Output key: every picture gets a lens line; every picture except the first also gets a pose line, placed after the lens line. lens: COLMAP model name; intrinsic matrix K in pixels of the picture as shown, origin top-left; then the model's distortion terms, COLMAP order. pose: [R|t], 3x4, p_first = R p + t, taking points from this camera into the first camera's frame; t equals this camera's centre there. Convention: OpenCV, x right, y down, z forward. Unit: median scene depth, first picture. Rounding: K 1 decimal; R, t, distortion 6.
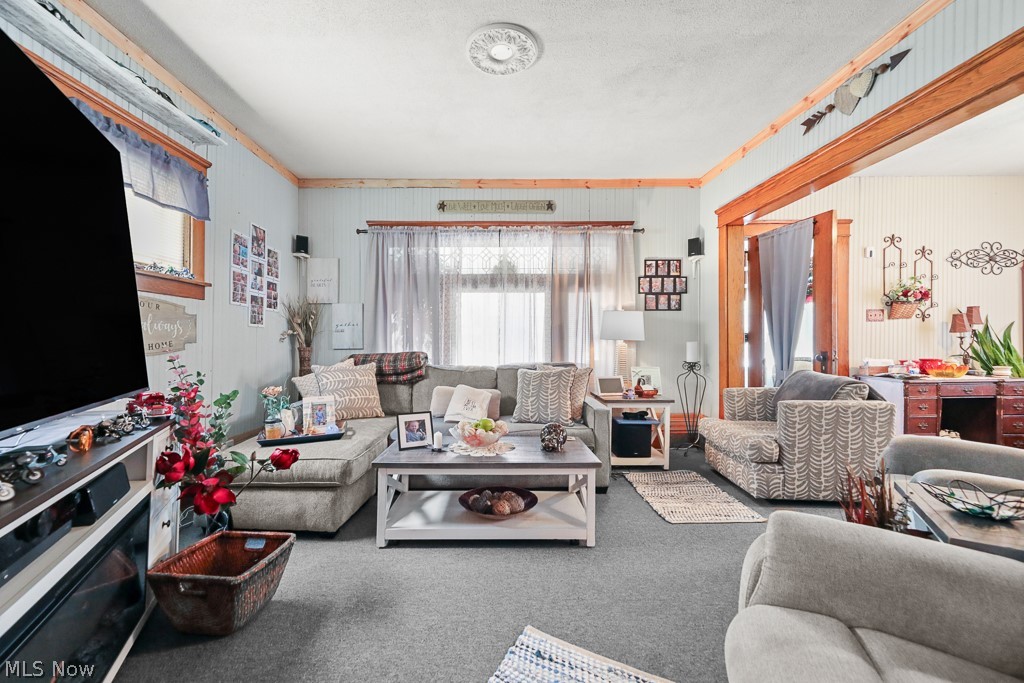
lens RADIAL K [[407.3, 0, 512.0], [0, 407.3, 341.5], [0, 0, 1]] dist [0.001997, 0.000183]
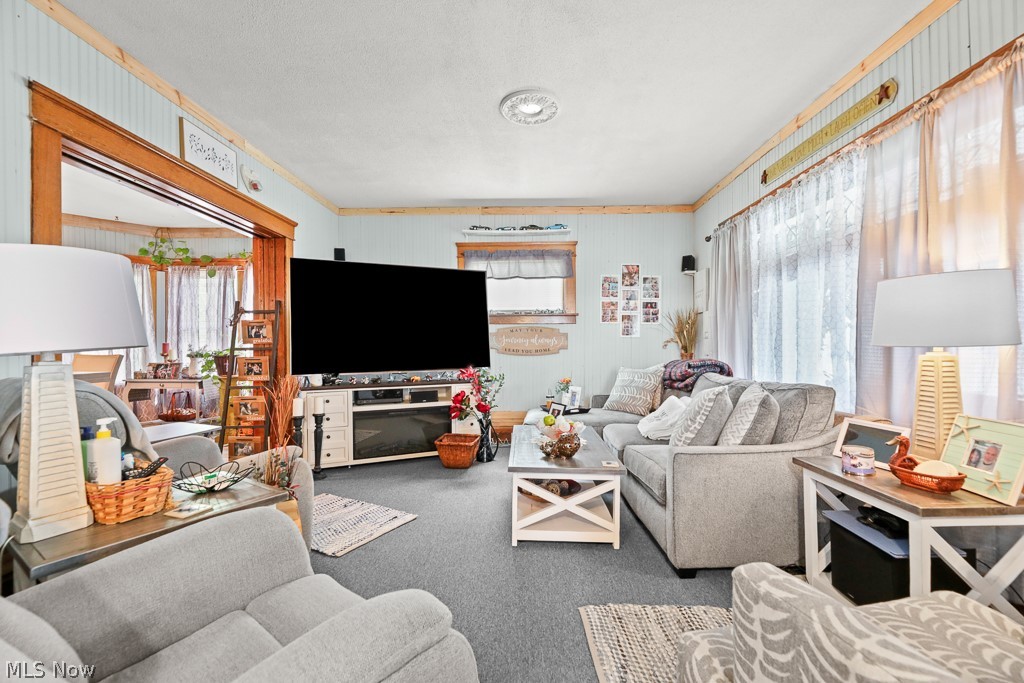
lens RADIAL K [[410.0, 0, 511.6], [0, 410.0, 347.0], [0, 0, 1]] dist [0.002826, 0.000067]
pose [[-0.027706, 0.002026, -0.999614, 0.760189], [0.005197, 0.999985, 0.001882, -0.007717], [0.999603, -0.005143, -0.027716, 0.625498]]
